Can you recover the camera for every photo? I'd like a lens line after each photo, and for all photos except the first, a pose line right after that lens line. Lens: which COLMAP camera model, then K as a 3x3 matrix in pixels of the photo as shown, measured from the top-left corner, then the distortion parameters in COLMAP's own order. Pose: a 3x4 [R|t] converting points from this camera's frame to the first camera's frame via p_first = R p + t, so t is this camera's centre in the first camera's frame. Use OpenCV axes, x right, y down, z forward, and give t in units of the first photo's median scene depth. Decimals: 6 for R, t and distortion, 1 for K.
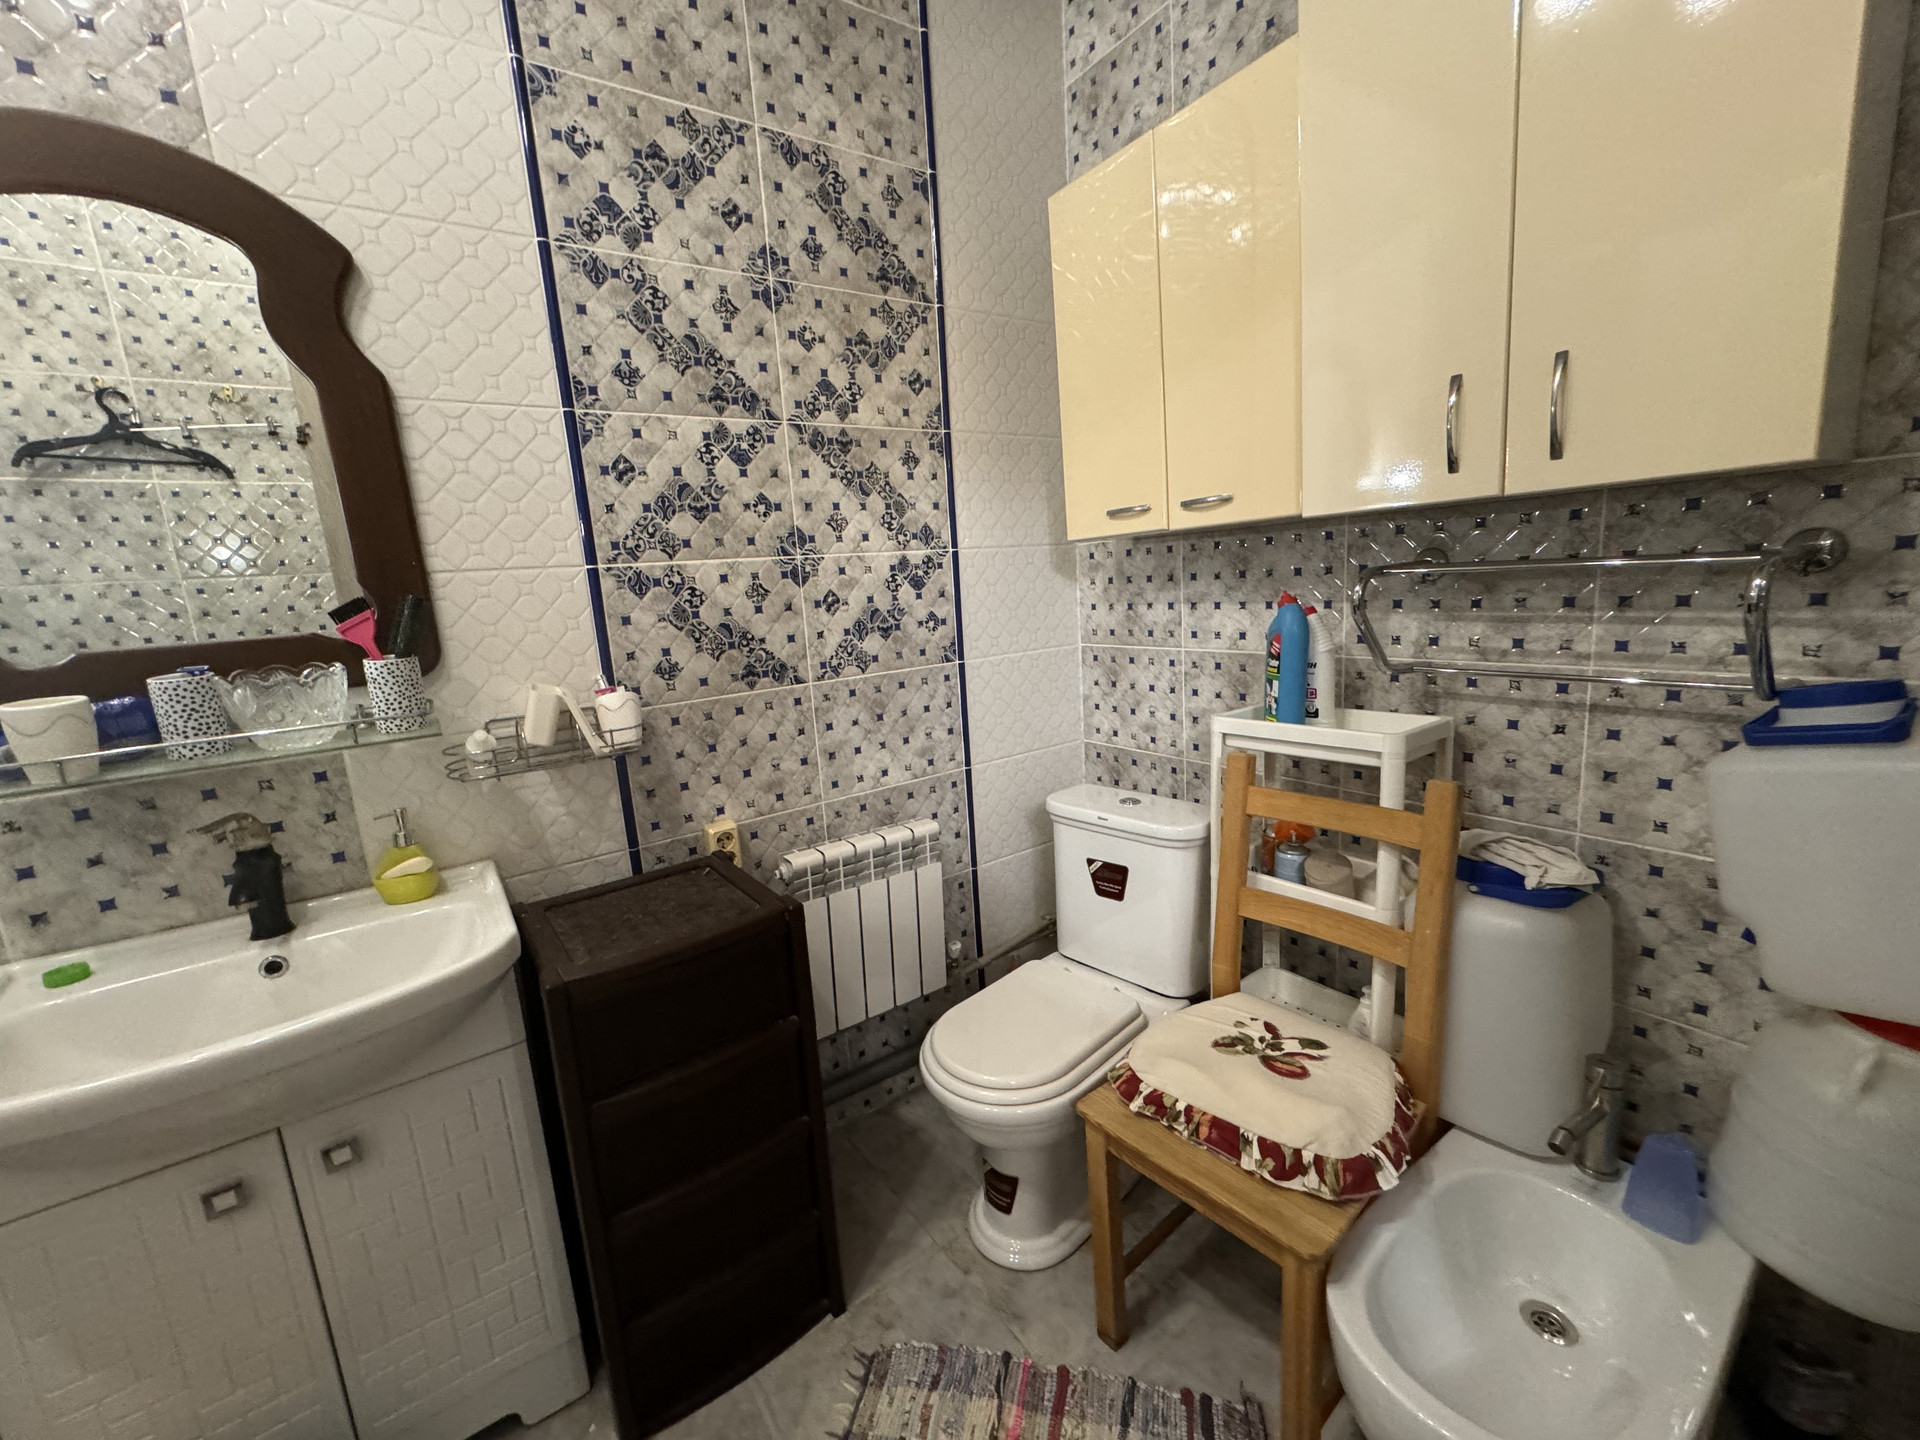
lens RADIAL K [[767.9, 0, 957.7], [0, 767.9, 726.3], [0, 0, 1]] dist [-0.000344, 0.000516]
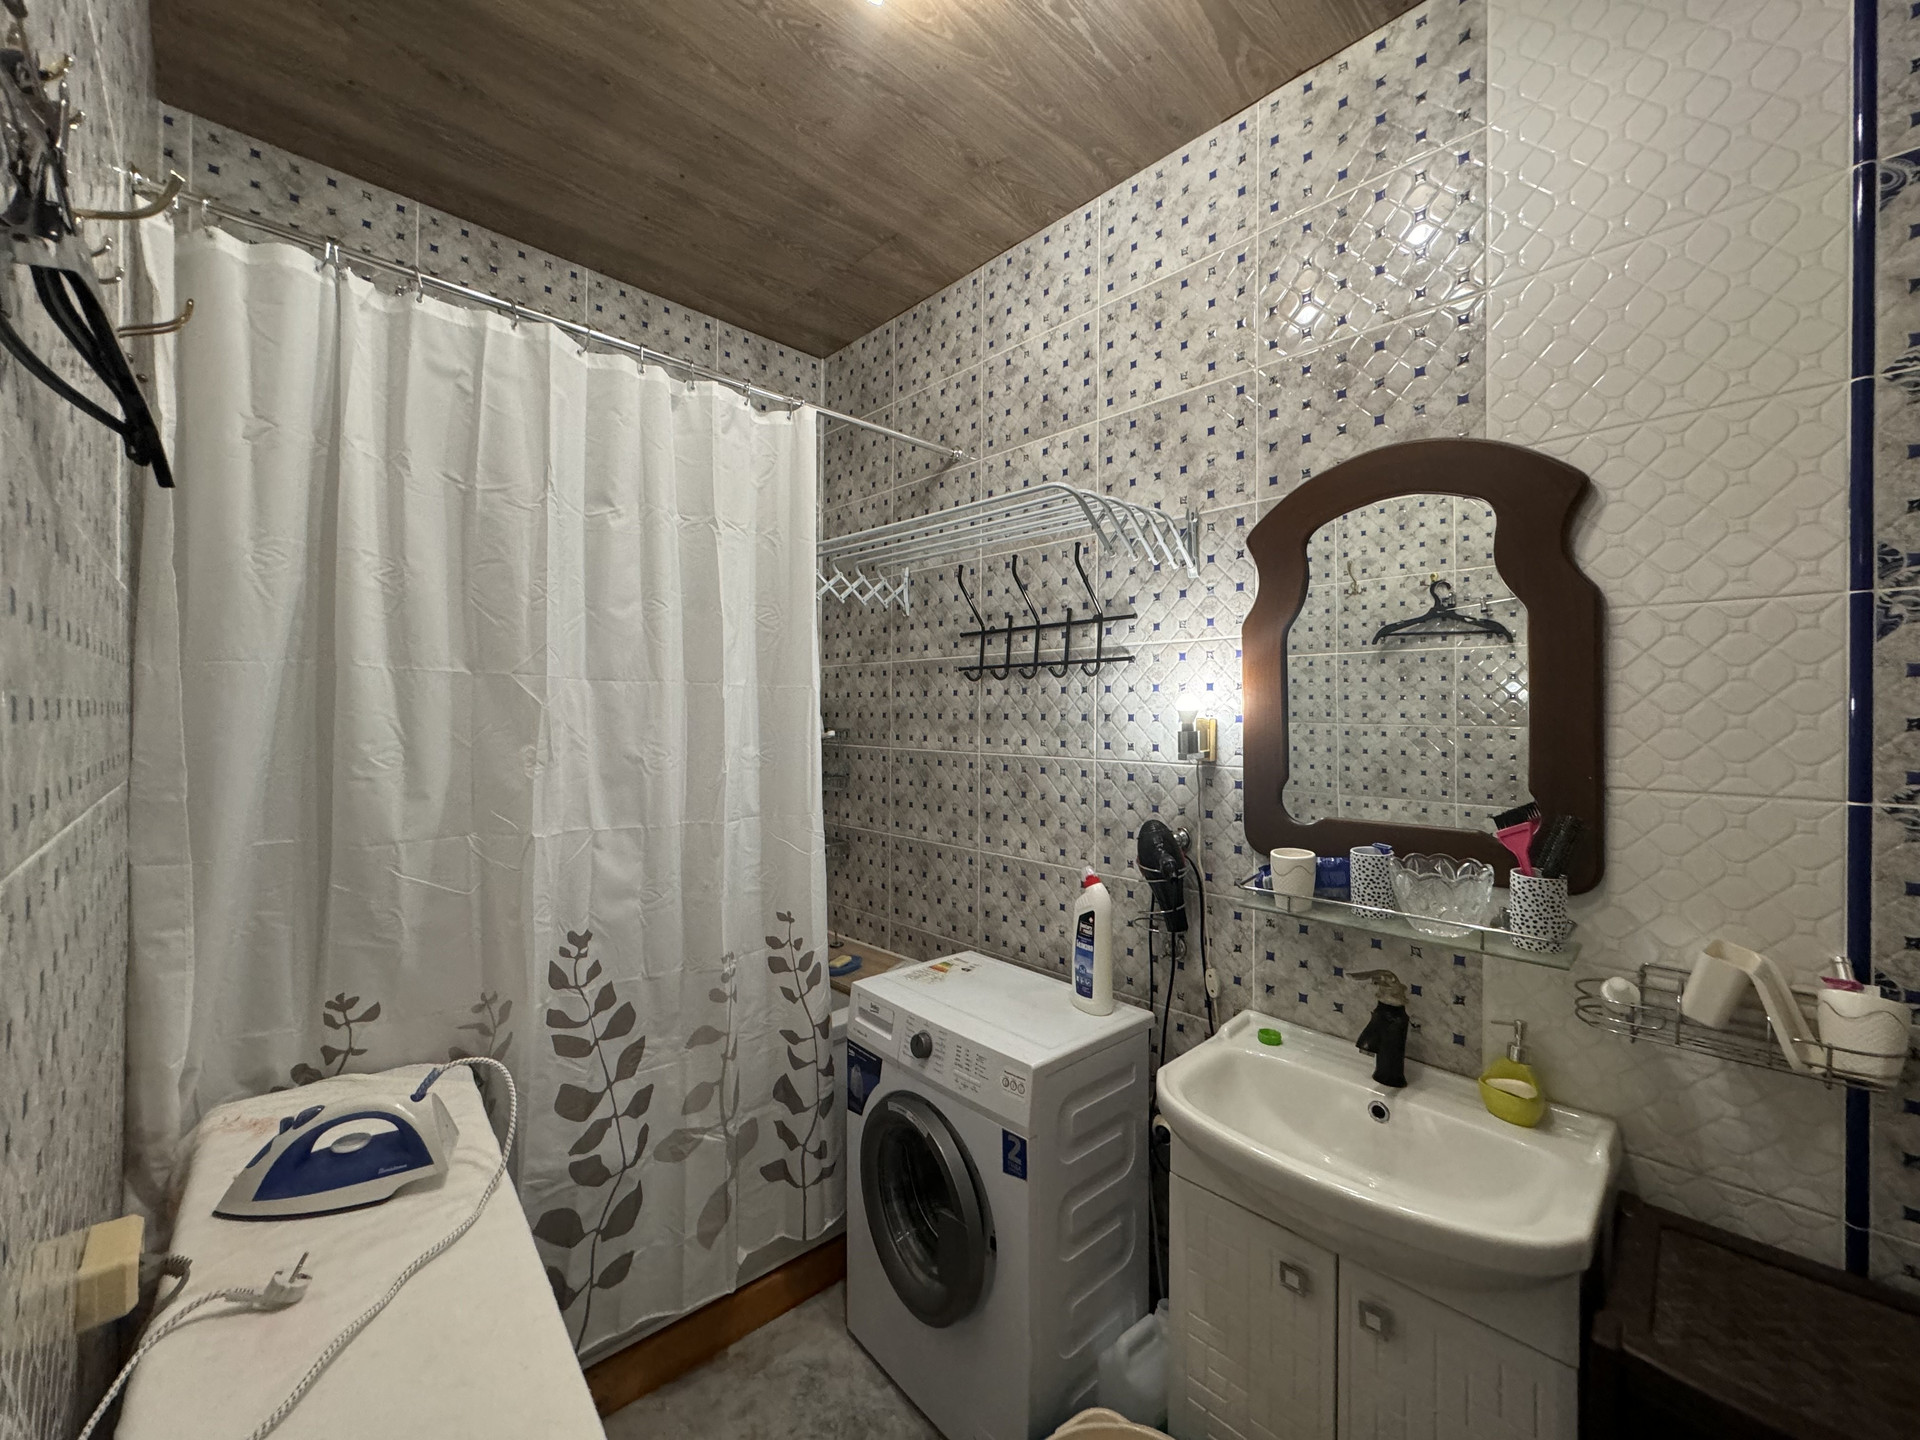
lens RADIAL K [[767.9, 0, 961.9], [0, 767.9, 712.1], [0, 0, 1]] dist [-0.000344, 0.000516]
pose [[0.147990, 0.068881, -0.986587, 0.095175], [-0.198415, 0.979357, 0.038613, -0.169423], [0.968881, 0.190039, 0.158602, 0.088937]]
